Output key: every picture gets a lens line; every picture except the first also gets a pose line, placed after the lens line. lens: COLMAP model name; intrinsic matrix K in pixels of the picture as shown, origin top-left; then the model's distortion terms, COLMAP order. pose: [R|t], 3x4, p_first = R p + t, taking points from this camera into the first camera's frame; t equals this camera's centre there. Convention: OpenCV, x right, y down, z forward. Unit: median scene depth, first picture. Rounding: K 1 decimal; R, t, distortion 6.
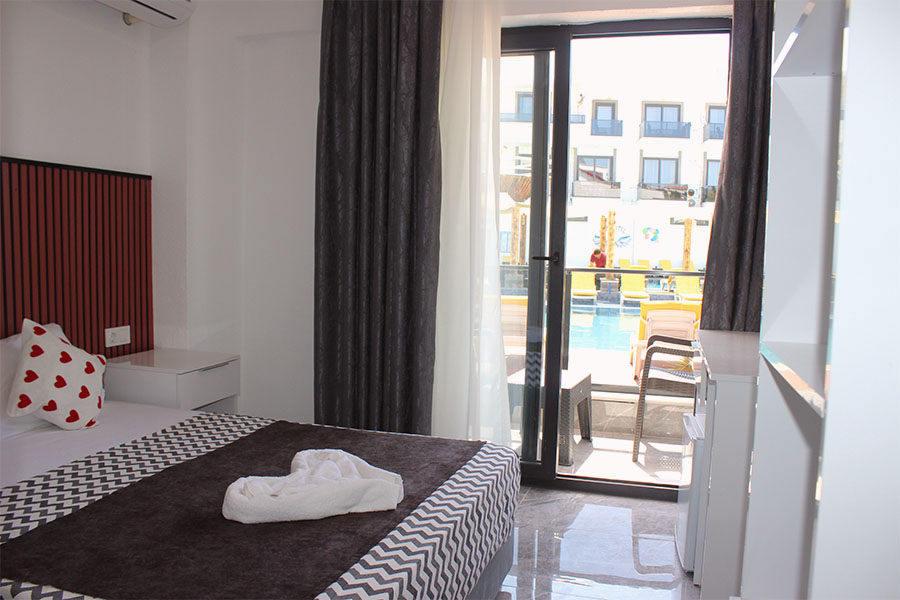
lens RADIAL K [[741.1, 0, 454.5], [0, 741.1, 299.4], [0, 0, 1]] dist [-0.164525, 0.145940]
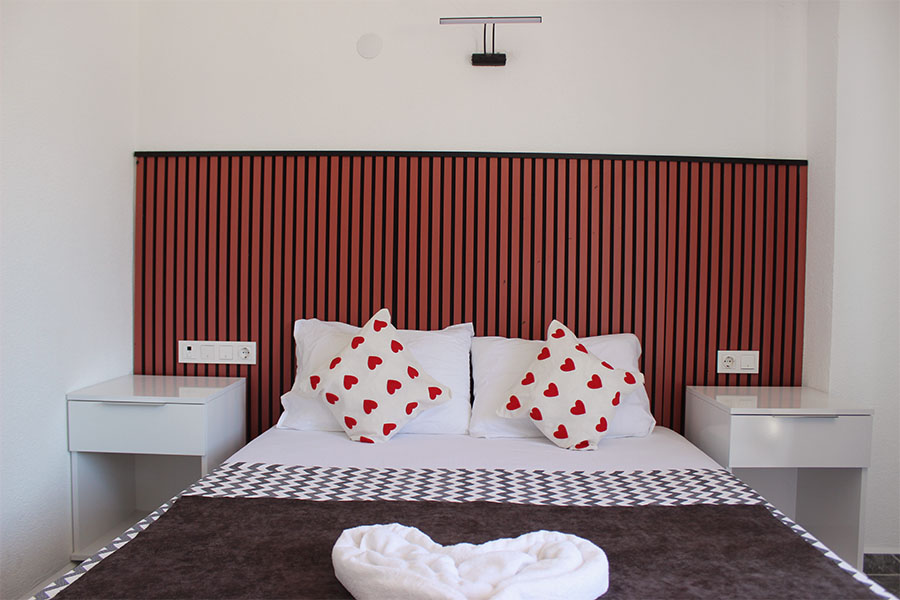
lens RADIAL K [[741.1, 0, 455.0], [0, 741.1, 302.5], [0, 0, 1]] dist [-0.164525, 0.145940]
pose [[0.264215, 0.018352, -0.964289, 0.238308], [-0.080513, 0.996749, -0.003090, 0.013592], [0.961097, 0.078454, 0.264833, 0.483878]]
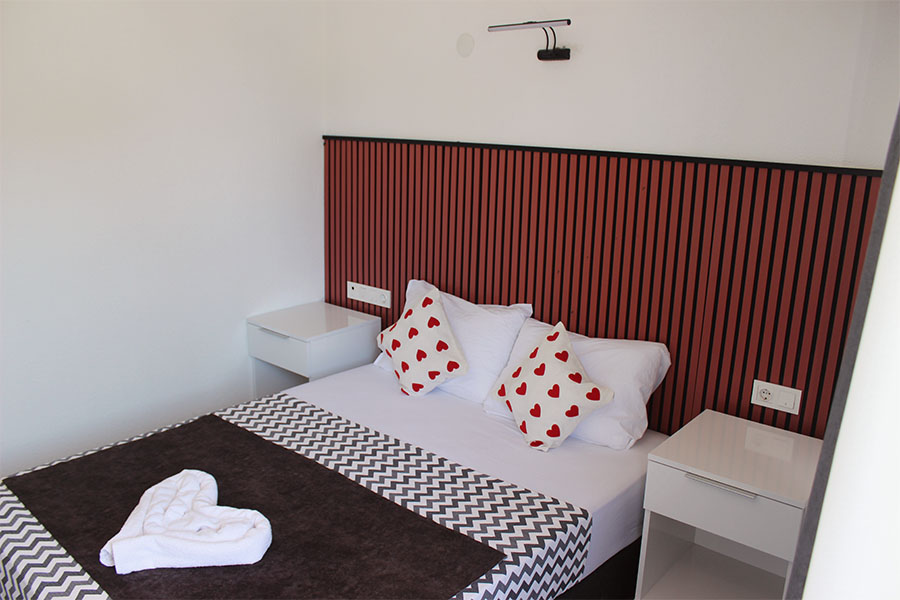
lens RADIAL K [[737.7, 0, 443.4], [0, 737.7, 295.0], [0, 0, 1]] dist [-0.094318, 0.004160]
pose [[-0.410423, 0.186141, -0.892695, 0.297313], [-0.097737, 0.964326, 0.246012, -0.195258], [0.906642, 0.188219, -0.377589, 0.974268]]
